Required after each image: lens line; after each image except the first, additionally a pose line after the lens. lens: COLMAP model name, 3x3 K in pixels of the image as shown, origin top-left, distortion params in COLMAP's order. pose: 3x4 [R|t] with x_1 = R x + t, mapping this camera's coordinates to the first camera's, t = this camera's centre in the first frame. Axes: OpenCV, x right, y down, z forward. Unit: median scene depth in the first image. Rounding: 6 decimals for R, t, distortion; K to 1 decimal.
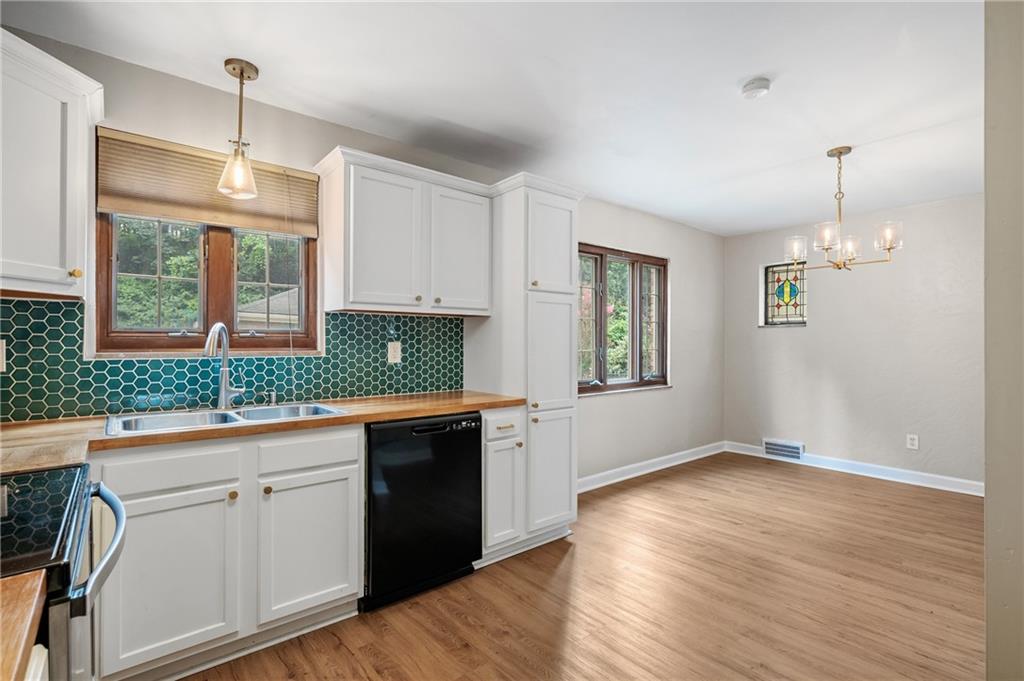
lens RADIAL K [[478.6, 0, 514.7], [0, 478.6, 339.4], [0, 0, 1]] dist [0.003790, 0.000201]
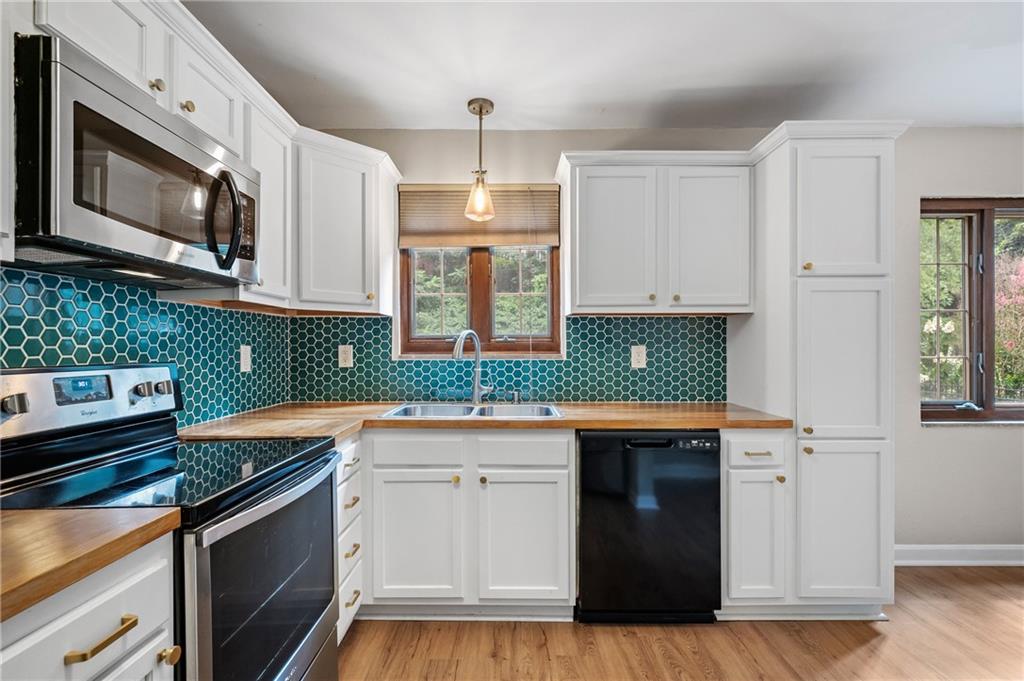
lens RADIAL K [[480.4, 0, 514.0], [0, 480.4, 346.0], [0, 0, 1]] dist [0.003037, 0.000573]
pose [[0.768010, -0.001592, -0.640435, 0.161243], [0.007145, 0.999956, 0.006082, -0.001136], [0.640398, -0.009247, 0.767988, 0.124038]]
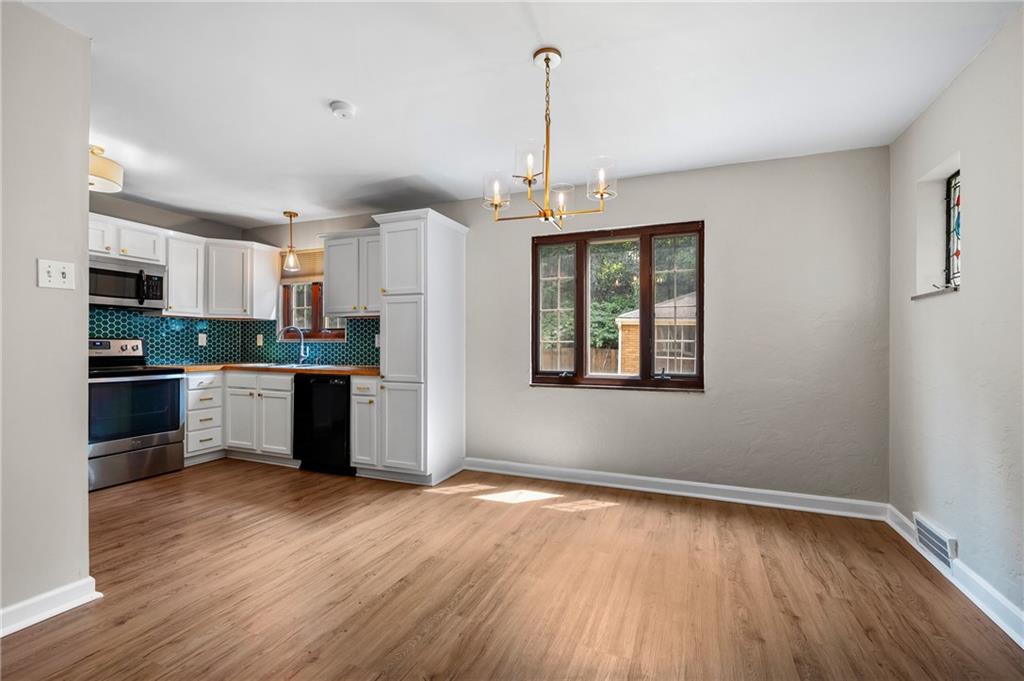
lens RADIAL K [[447.8, 0, 512.0], [0, 447.8, 340.5], [0, 0, 1]] dist [0.004086, 0.000154]
pose [[0.472690, -0.007567, -0.881196, 1.321401], [0.002946, 0.999971, -0.007007, 0.038893], [0.881224, 0.000716, 0.472698, 0.670717]]
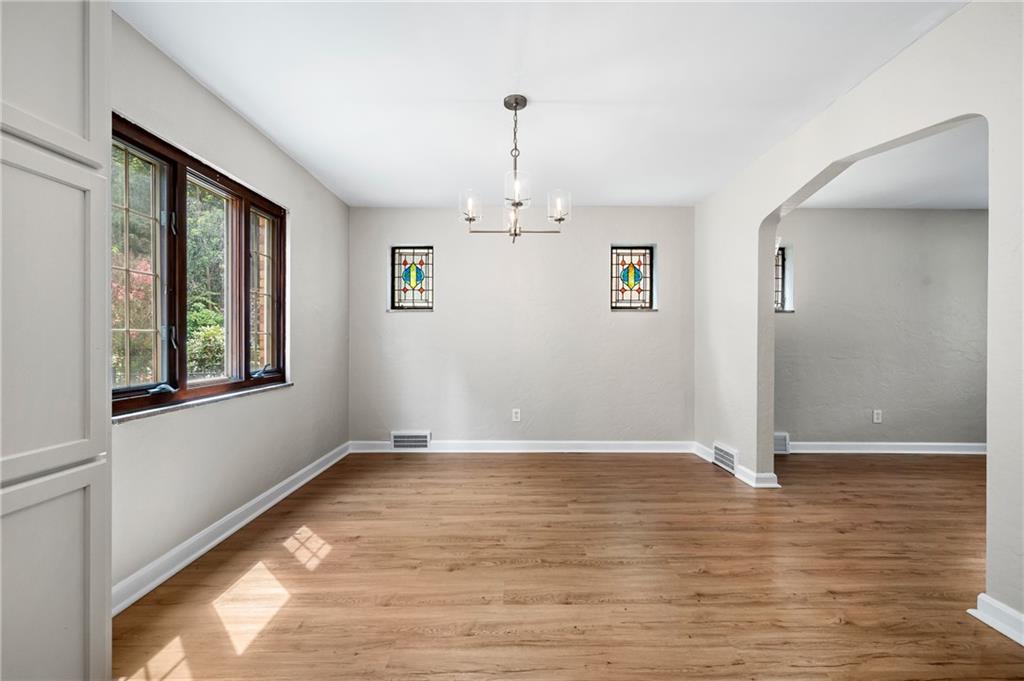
lens RADIAL K [[424.8, 0, 512.0], [0, 424.8, 340.5], [0, 0, 1]] dist [-0.003180, -0.000112]
pose [[0.647541, -0.003894, 0.762020, 0.081712], [-0.002981, 0.999966, 0.007644, 0.042473], [-0.762024, -0.007222, 0.647508, 0.529053]]
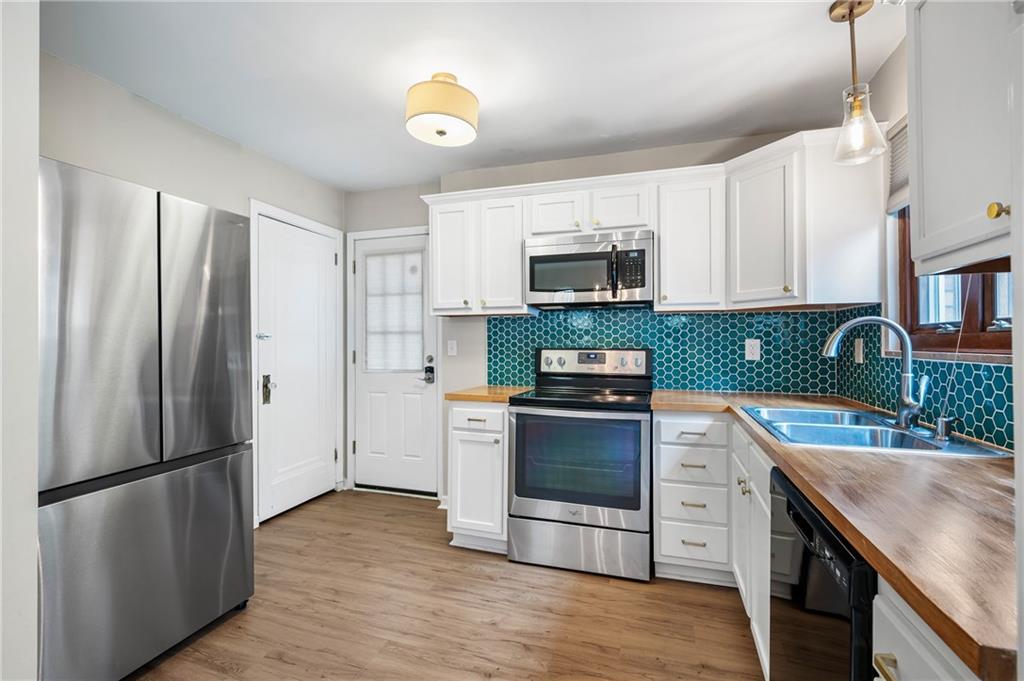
lens RADIAL K [[462.0, 0, 512.0], [0, 462.0, 340.5], [0, 0, 1]] dist [0.001908, -0.000027]
pose [[-0.845722, -0.001532, -0.533621, 0.249203], [0.003670, 0.999956, -0.008688, 0.008615], [0.533611, -0.009307, -0.845679, 0.987878]]
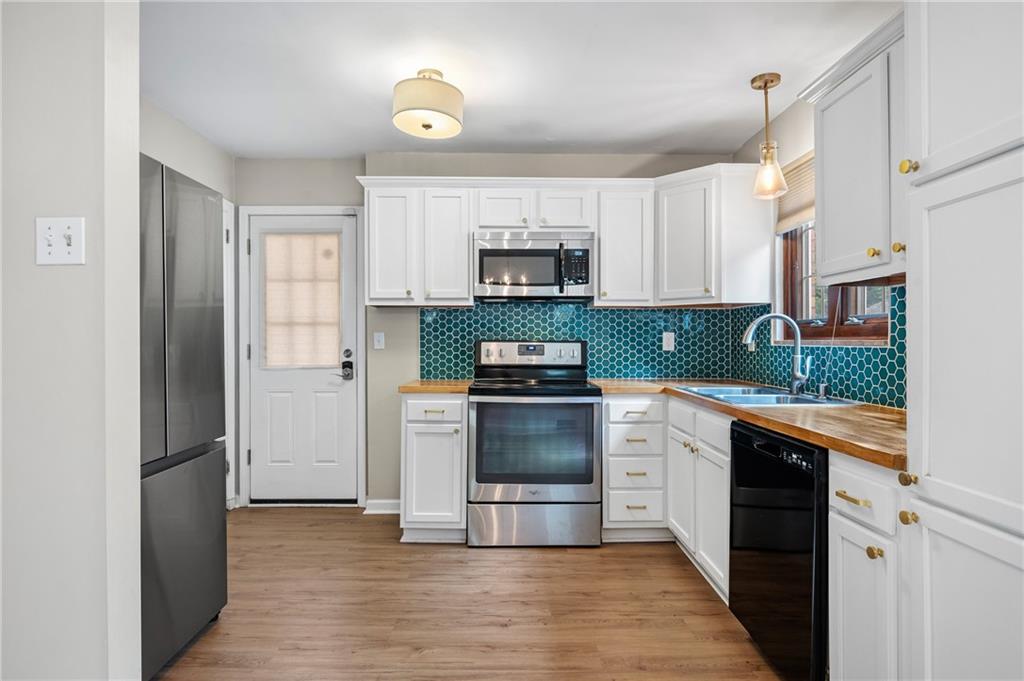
lens RADIAL K [[549.2, 0, 512.0], [0, 549.2, 343.5], [0, 0, 1]] dist [-0.000735, -0.000148]
pose [[-0.629542, 0.002709, -0.776962, 0.562592], [0.003712, 0.999993, 0.000479, 0.023887], [0.776958, -0.002582, -0.629547, 0.976246]]
